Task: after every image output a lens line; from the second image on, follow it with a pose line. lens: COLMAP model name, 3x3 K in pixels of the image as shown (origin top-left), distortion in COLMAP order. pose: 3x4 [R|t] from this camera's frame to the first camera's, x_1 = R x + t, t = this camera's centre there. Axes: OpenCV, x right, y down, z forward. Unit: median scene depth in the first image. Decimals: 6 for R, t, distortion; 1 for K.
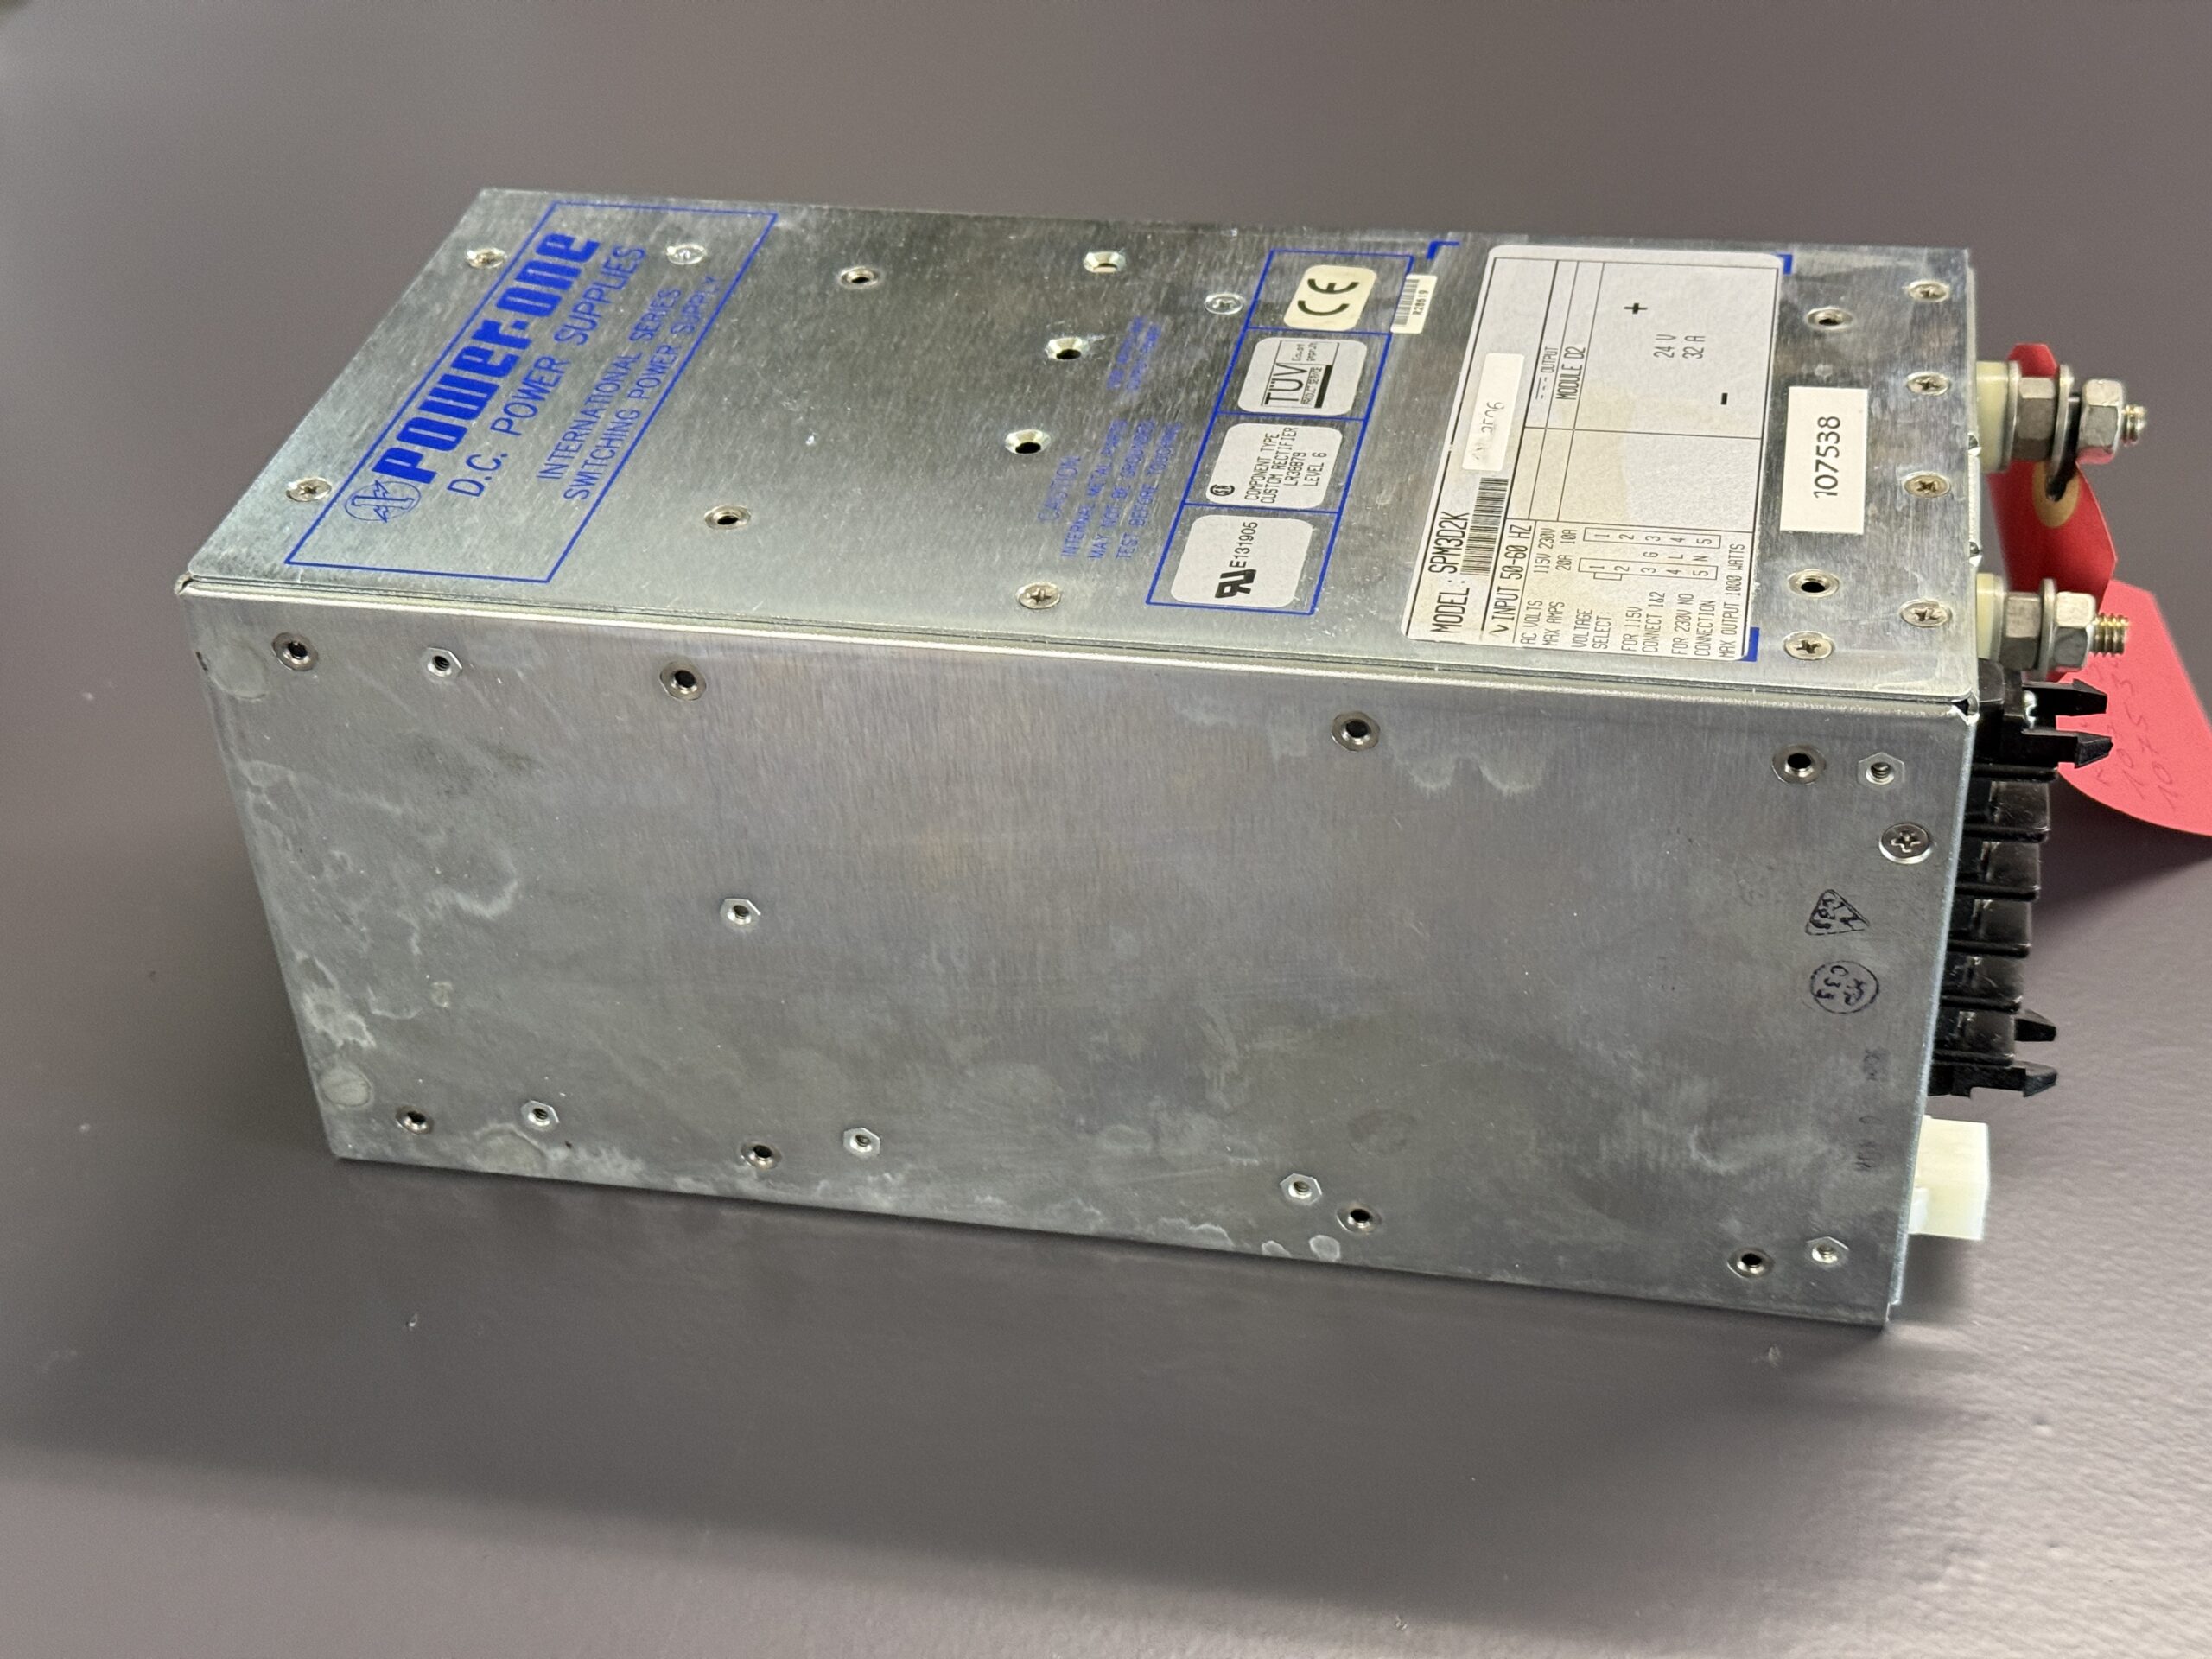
lens RADIAL K [[3142.8, 0, 1098.0], [0, 3142.8, 824.4], [0, 0, 1]] dist [0.141626, 0.000000]
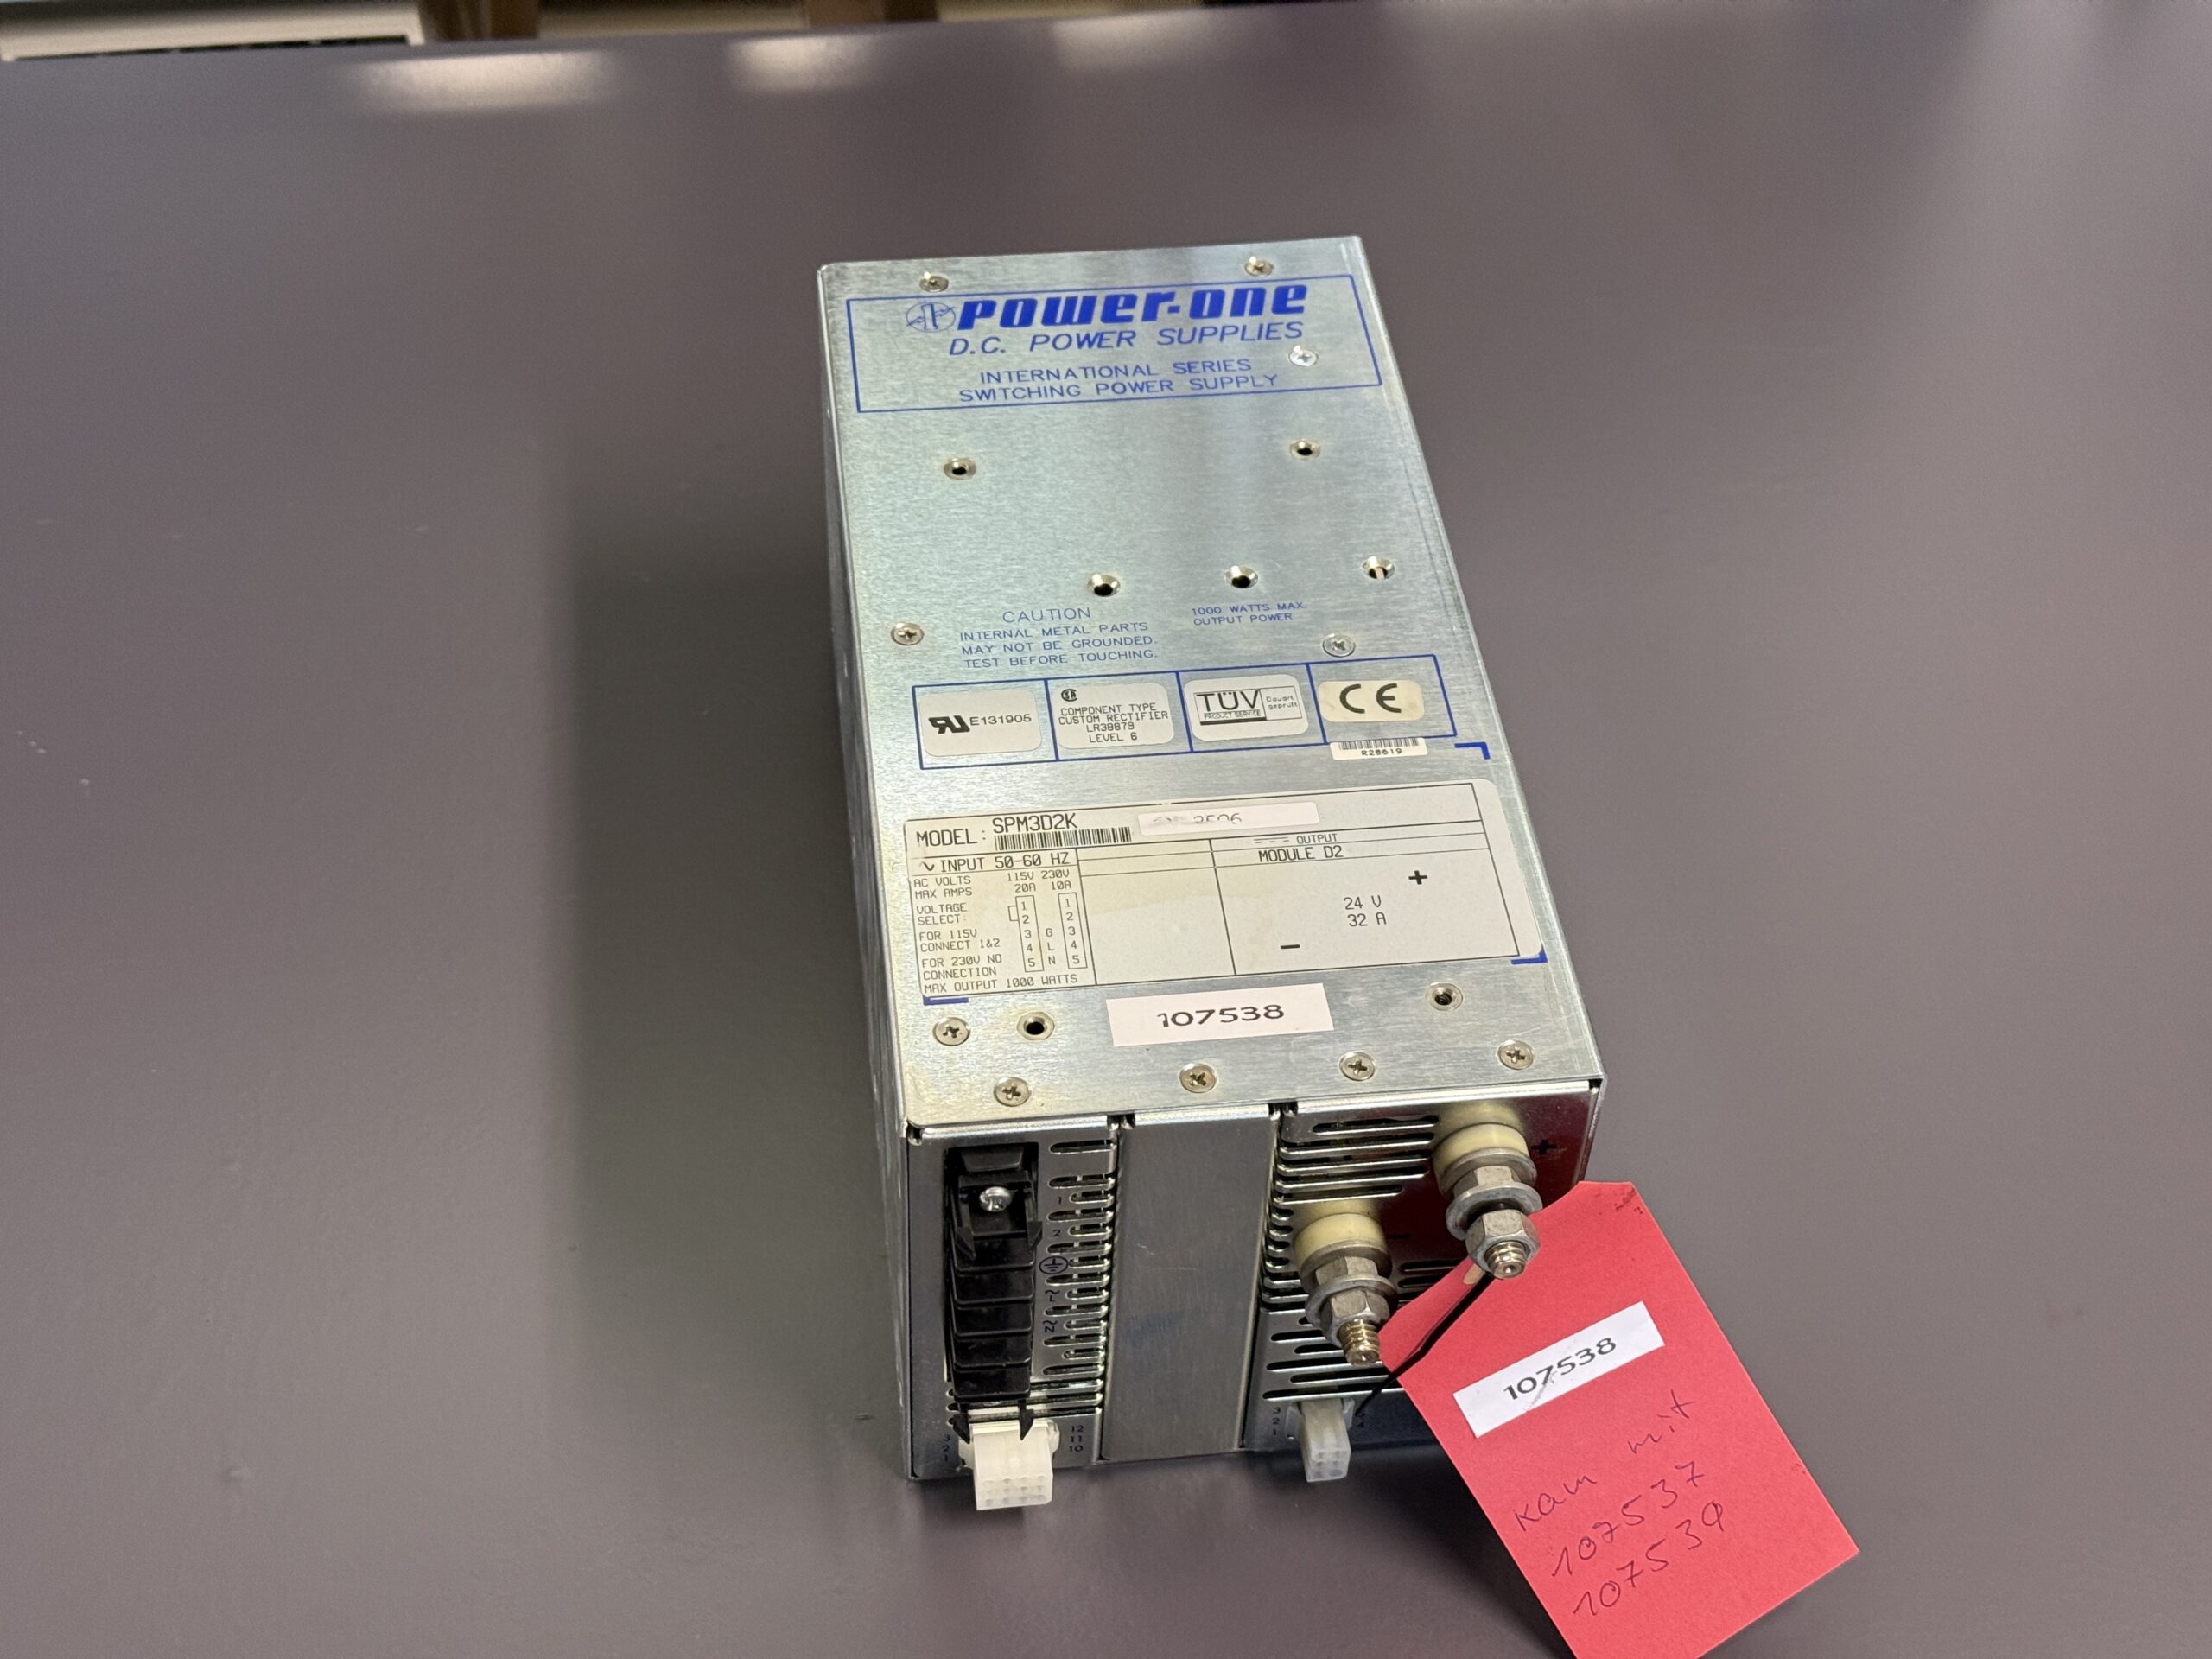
lens RADIAL K [[3142.8, 0, 1109.3], [0, 3142.8, 828.4], [0, 0, 1]] dist [0.141626, 0.000000]
pose [[0.317425, 0.732506, -0.602226, 0.867645], [-0.611859, 0.643395, 0.460078, -0.675428], [0.724479, 0.222437, 0.652420, 0.133216]]
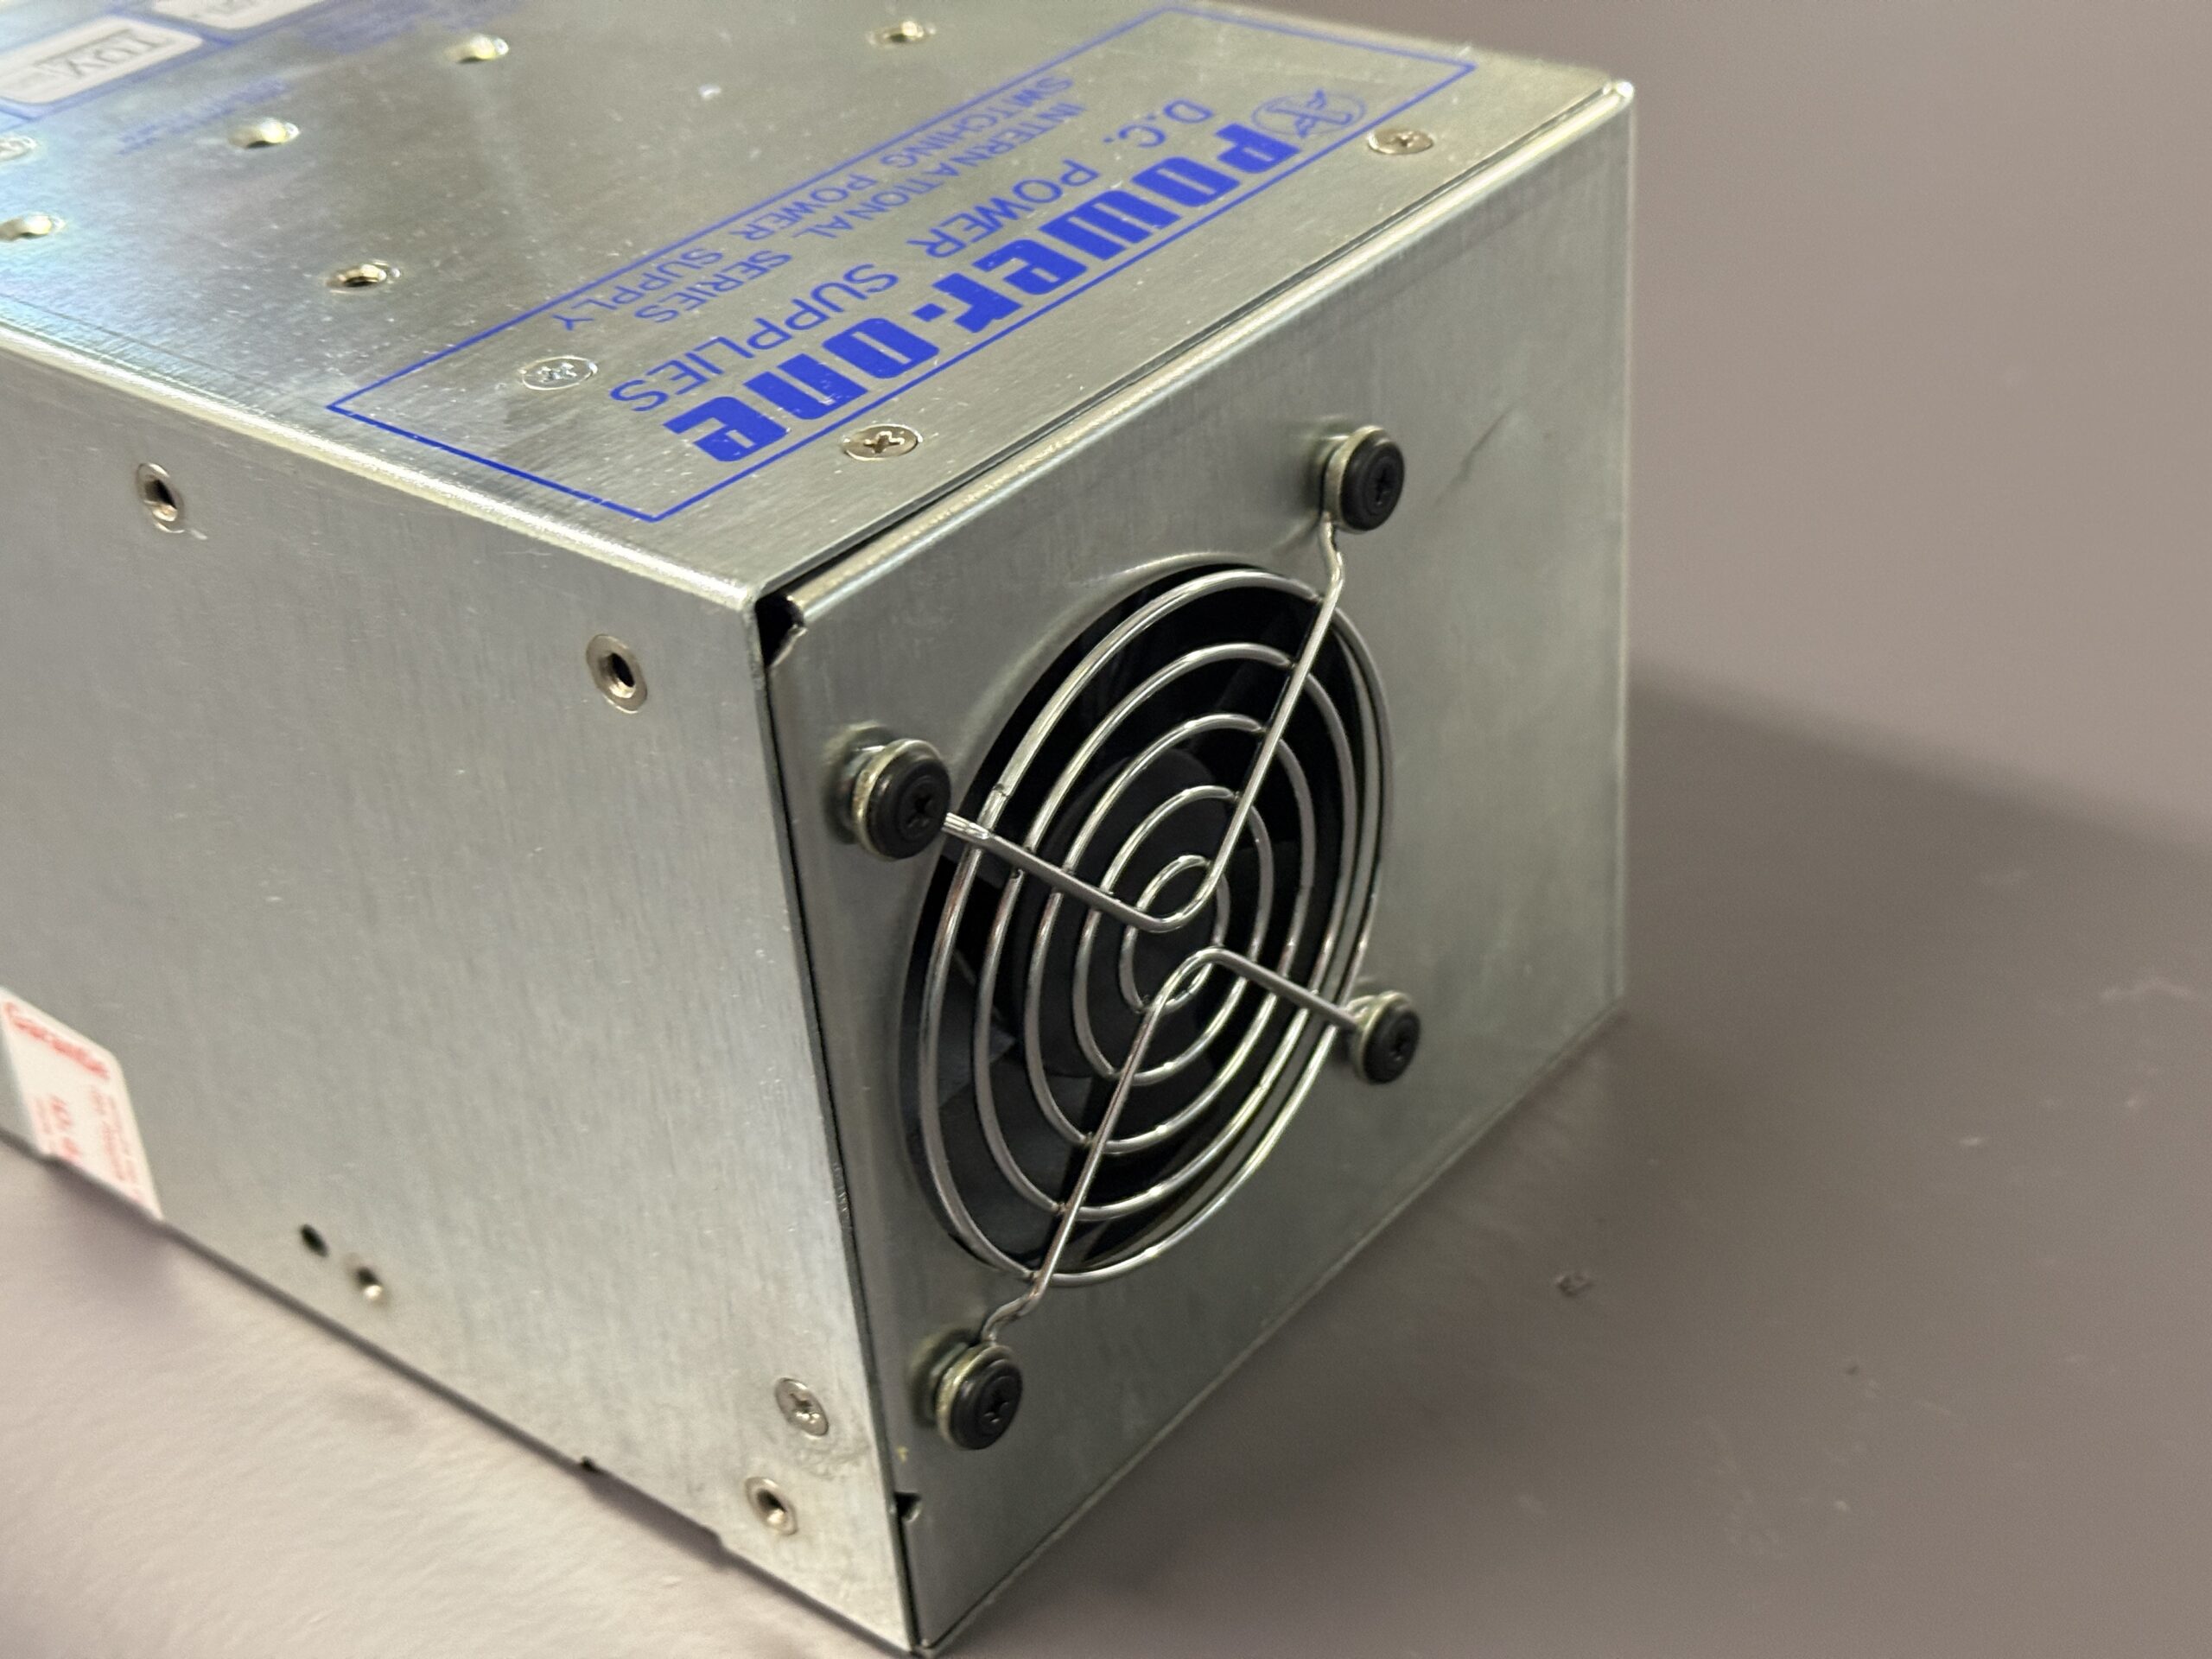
lens RADIAL K [[3142.8, 0, 1093.7], [0, 3142.8, 781.2], [0, 0, 1]] dist [0.141626, 0.000000]
pose [[-0.878125, -0.138227, 0.458028, -0.499600], [0.381044, 0.376862, 0.844263, -0.614661], [-0.289314, 0.915897, -0.278262, 1.300897]]
